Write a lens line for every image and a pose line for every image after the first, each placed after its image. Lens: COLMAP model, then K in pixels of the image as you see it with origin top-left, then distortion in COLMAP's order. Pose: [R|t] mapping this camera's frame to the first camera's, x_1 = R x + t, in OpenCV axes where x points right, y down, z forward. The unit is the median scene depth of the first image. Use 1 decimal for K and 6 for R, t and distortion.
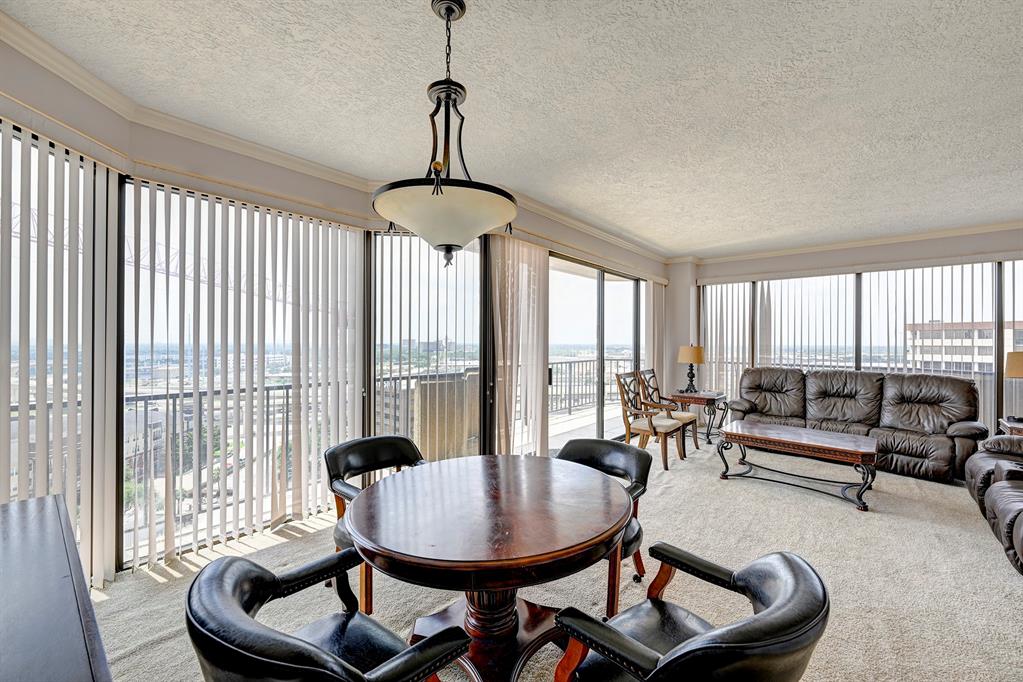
lens RADIAL K [[413.6, 0, 494.2], [0, 413.6, 334.2], [0, 0, 1]] dist [0.001463, 0.000598]
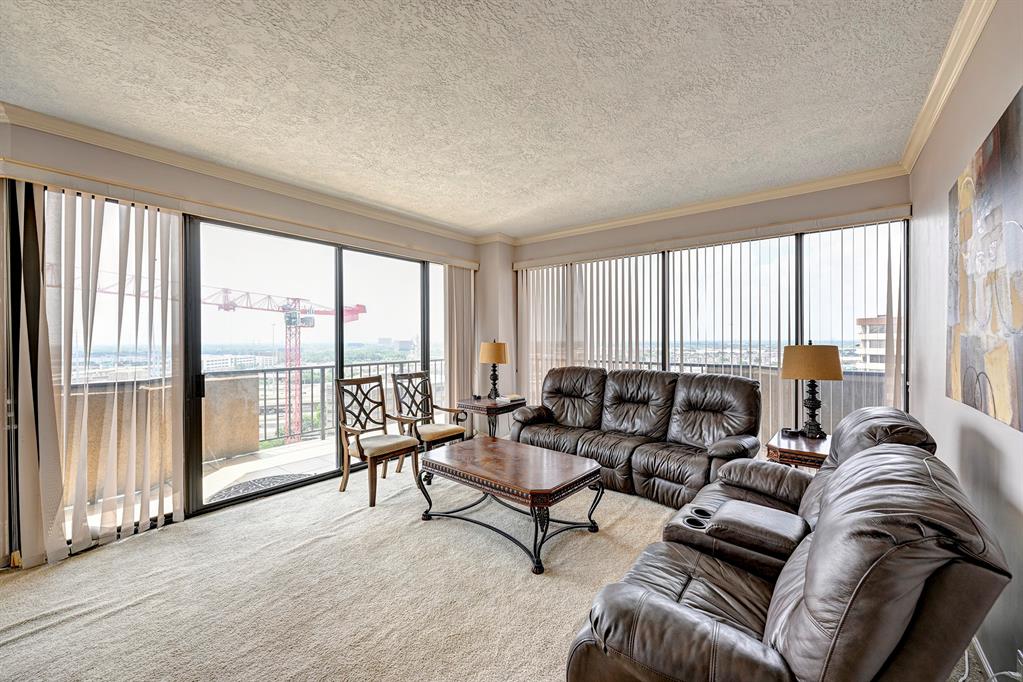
lens RADIAL K [[413.6, 0, 508.5], [0, 413.6, 336.2], [0, 0, 1]] dist [0.001463, 0.000598]
pose [[0.998480, -0.010668, 0.054072, 0.557548], [0.010129, 0.999896, 0.010218, 0.009444], [-0.054175, -0.009655, 0.998485, 0.206112]]
